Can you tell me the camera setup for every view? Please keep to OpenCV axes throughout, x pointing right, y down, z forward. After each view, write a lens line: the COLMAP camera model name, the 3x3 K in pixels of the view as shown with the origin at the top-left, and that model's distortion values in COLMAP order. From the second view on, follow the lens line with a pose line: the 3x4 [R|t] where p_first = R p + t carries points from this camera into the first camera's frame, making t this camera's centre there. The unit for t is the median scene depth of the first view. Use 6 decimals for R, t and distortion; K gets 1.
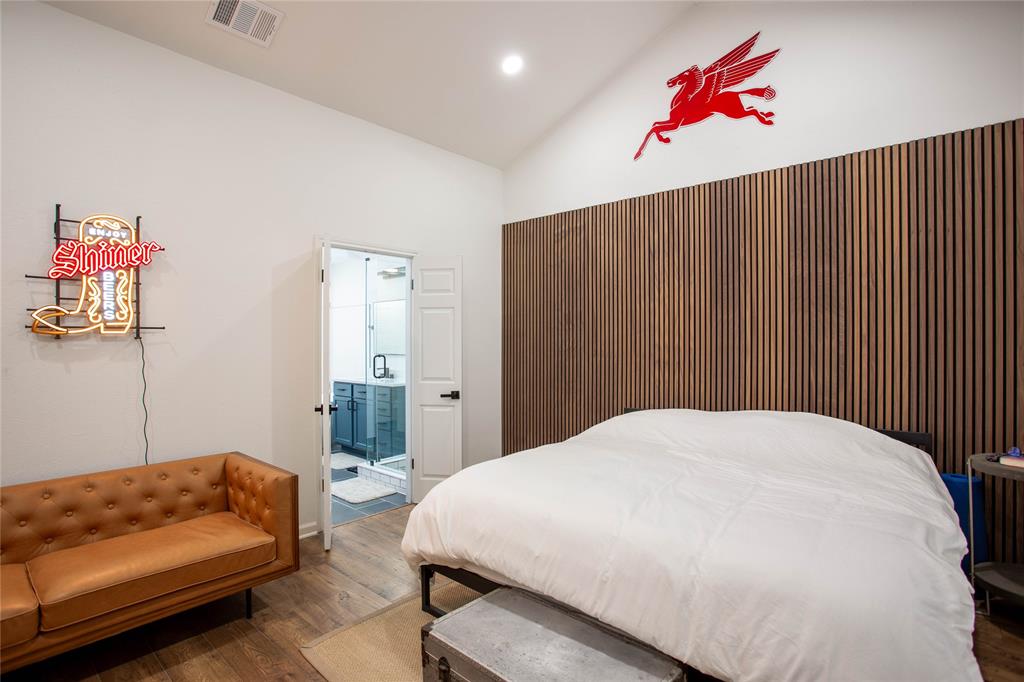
lens RADIAL K [[501.1, 0, 507.1], [0, 501.1, 339.0], [0, 0, 1]] dist [-0.081691, 0.041189]
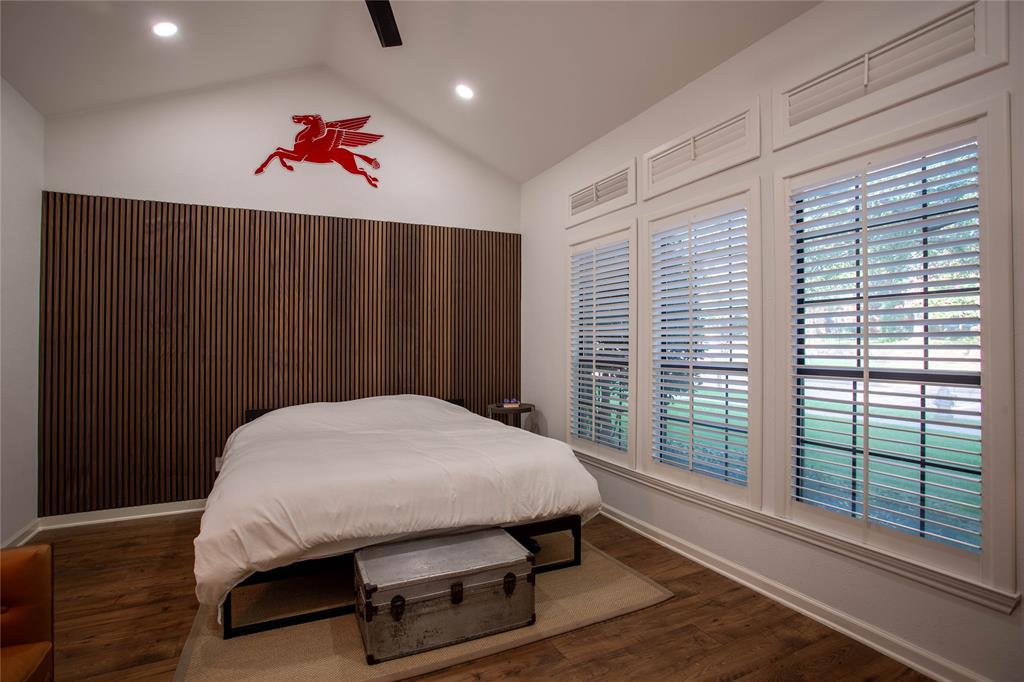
lens RADIAL K [[501.1, 0, 507.1], [0, 501.1, 339.0], [0, 0, 1]] dist [-0.081691, 0.041189]
pose [[0.392641, 0.011621, 0.919618, -0.533079], [-0.002162, 0.999929, -0.011713, 0.000678], [-0.919689, 0.002611, 0.392639, 0.105294]]
